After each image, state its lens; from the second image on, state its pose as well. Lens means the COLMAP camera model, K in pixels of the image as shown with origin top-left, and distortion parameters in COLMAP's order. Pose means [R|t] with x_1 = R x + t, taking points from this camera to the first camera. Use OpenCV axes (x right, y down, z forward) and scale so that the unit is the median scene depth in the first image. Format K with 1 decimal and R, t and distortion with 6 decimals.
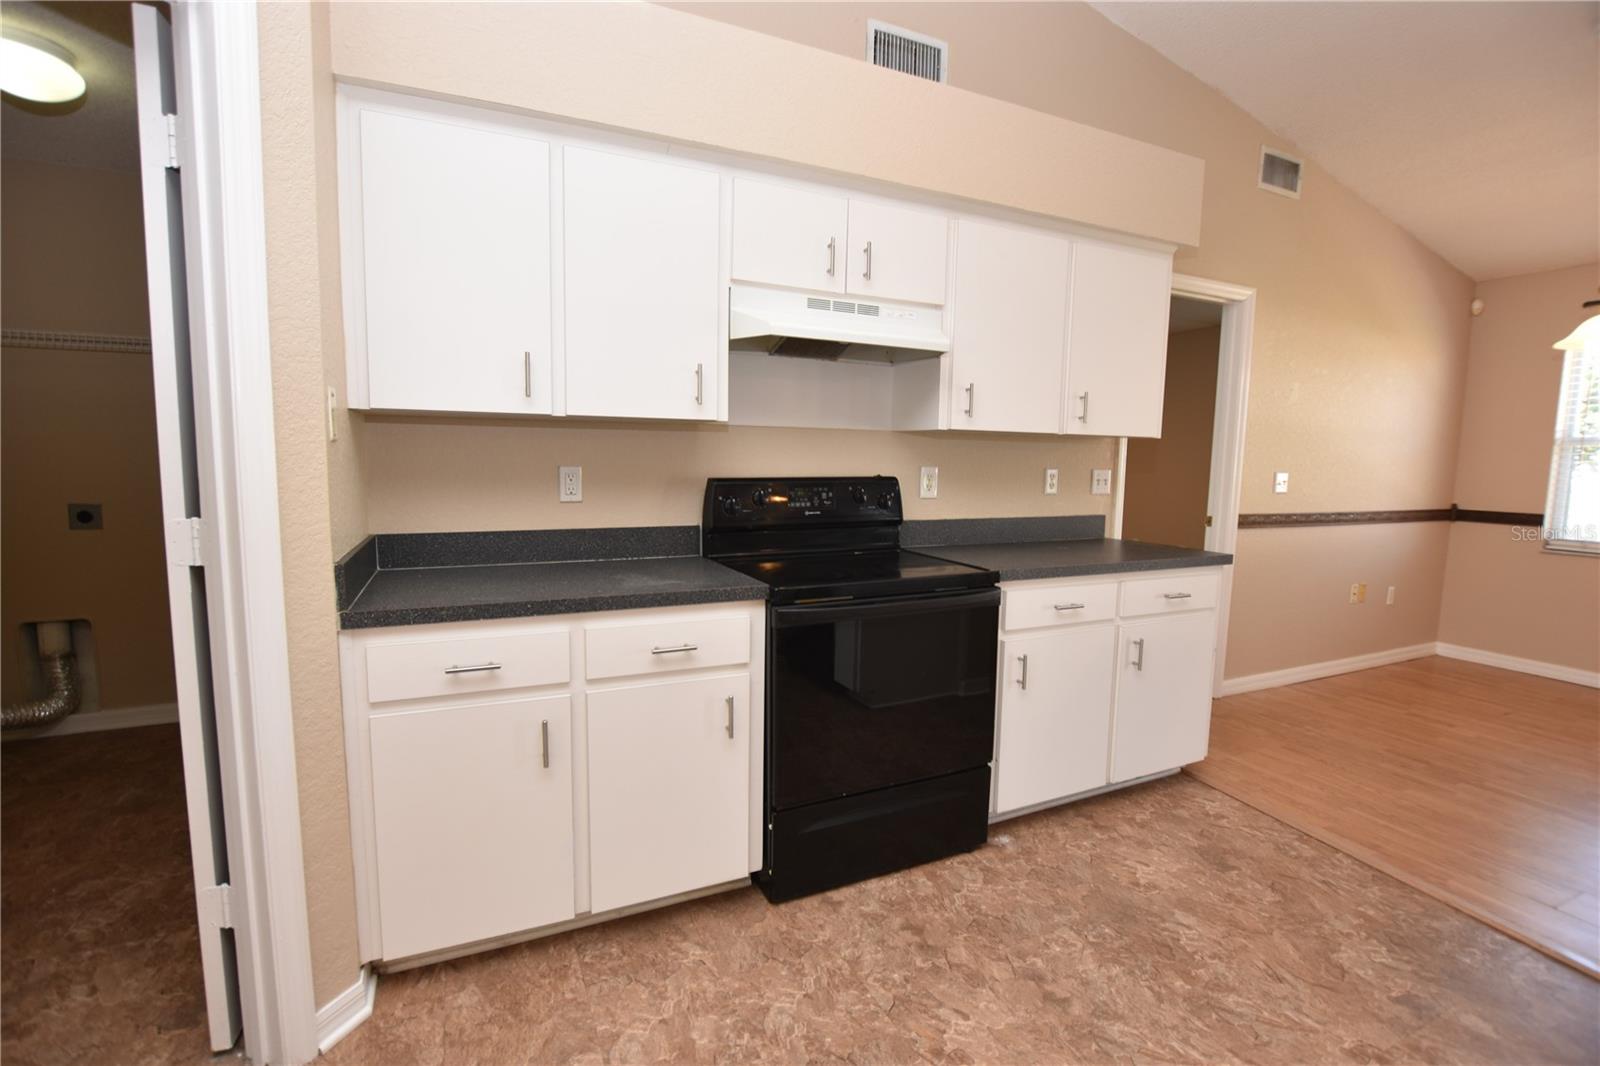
lens RADIAL K [[712.4, 0, 792.3], [0, 712.4, 536.5], [0, 0, 1]] dist [-0.034730, 0.008259]
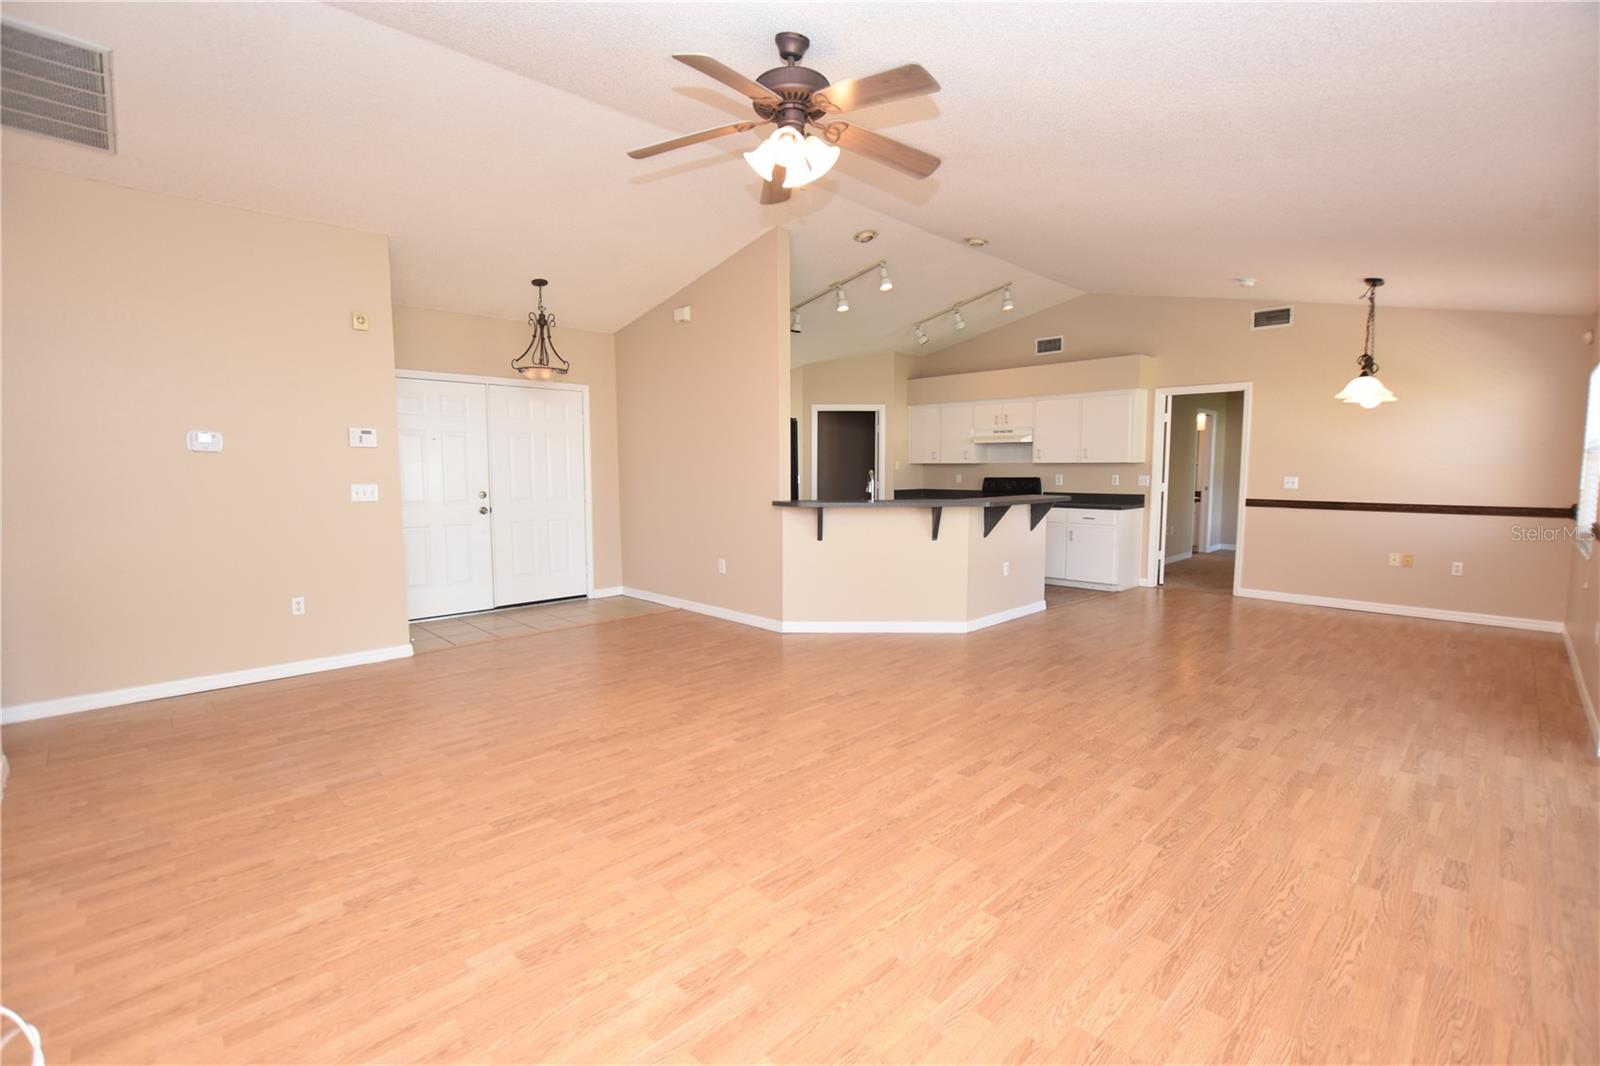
lens RADIAL K [[712.4, 0, 792.3], [0, 712.4, 536.5], [0, 0, 1]] dist [-0.034730, 0.008259]
pose [[0.331252, 0.075109, -0.940548, 2.967652], [-0.095509, 0.994376, 0.045770, 0.146833], [0.938696, 0.074669, 0.336563, -1.151530]]
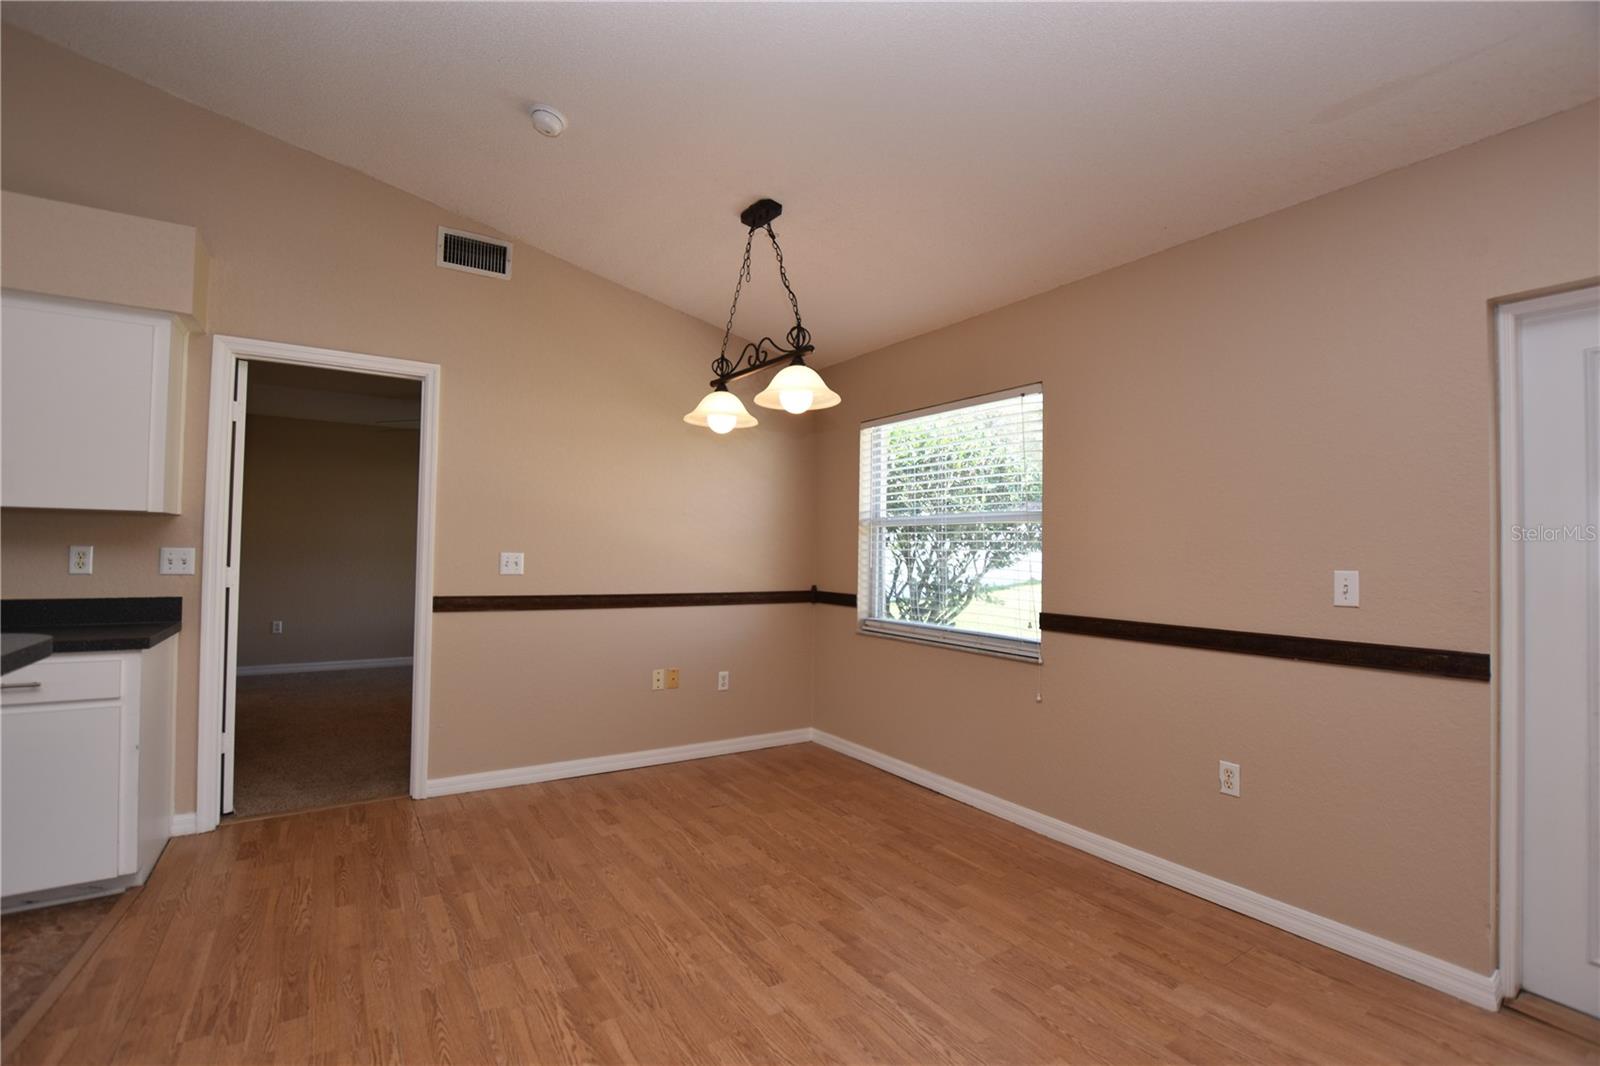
lens RADIAL K [[712.4, 0, 792.3], [0, 712.4, 536.5], [0, 0, 1]] dist [-0.034730, 0.008259]
pose [[0.990076, 0.004435, 0.140465, 1.431655], [0.013588, 0.991798, -0.127089, 0.022523], [-0.139877, 0.127736, 0.981895, -0.010864]]
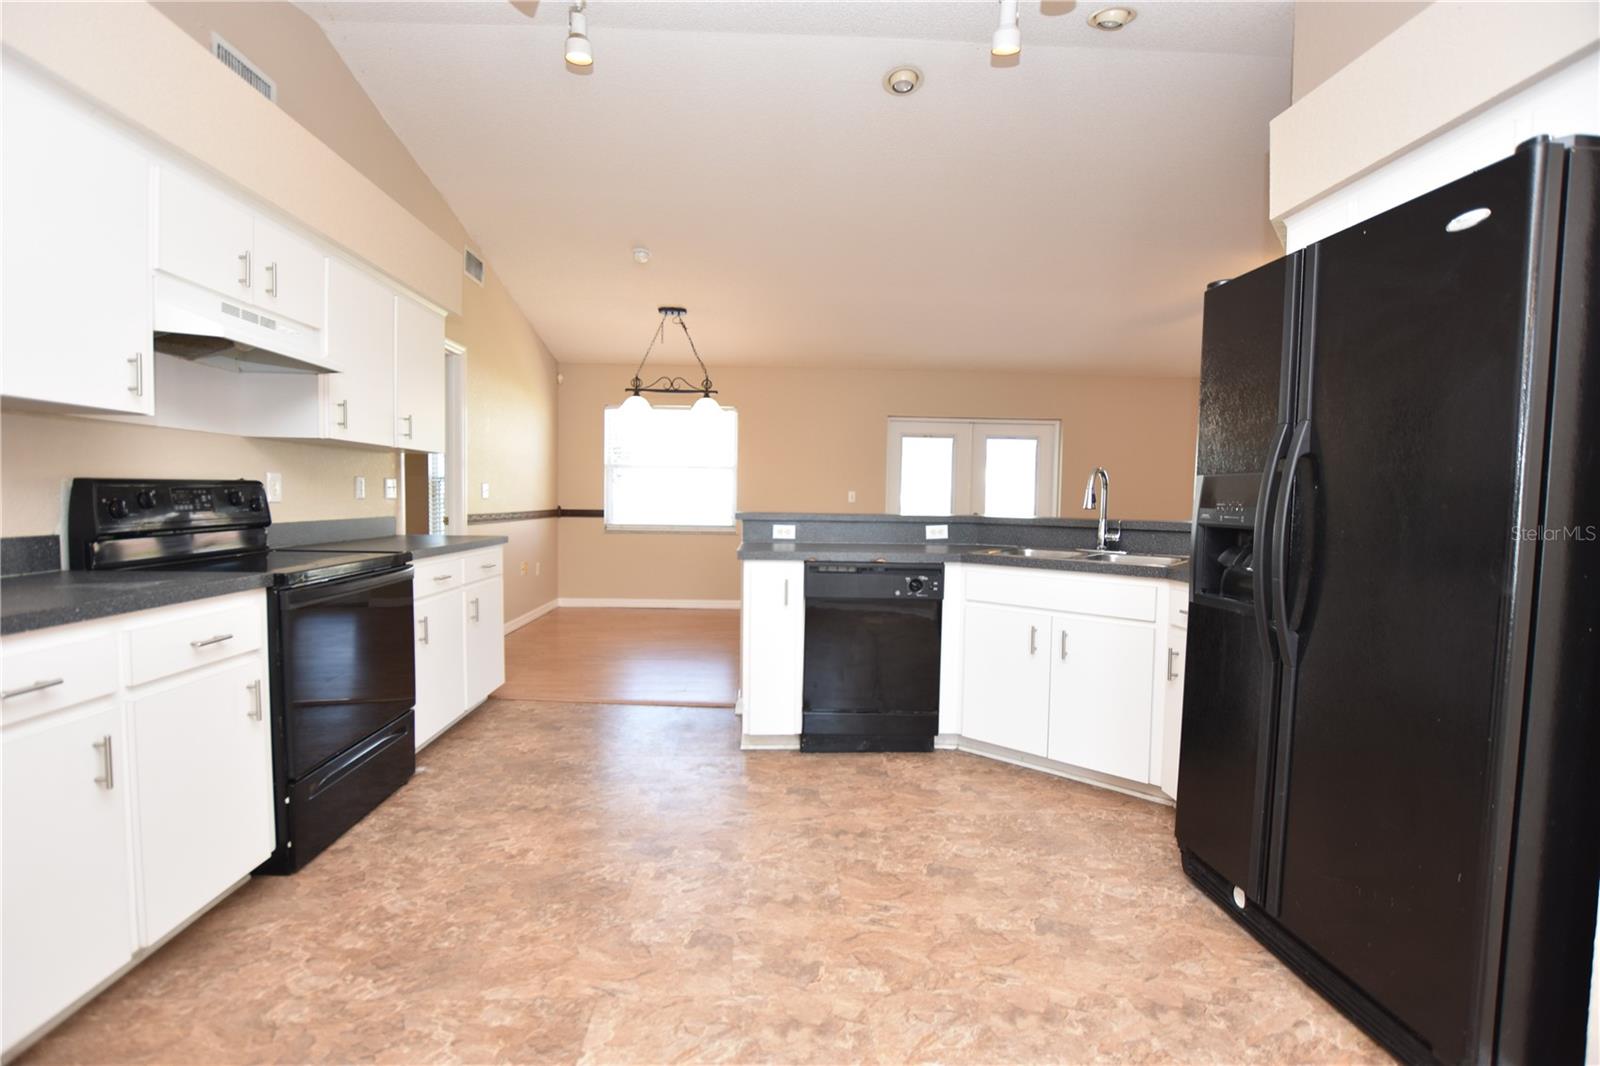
lens RADIAL K [[712.4, 0, 792.3], [0, 712.4, 536.5], [0, 0, 1]] dist [-0.034730, 0.008259]
pose [[0.375380, -0.060056, 0.924923, -0.544802], [0.089897, 0.995553, 0.028157, 0.040968], [-0.922501, 0.072578, 0.379109, -0.102806]]
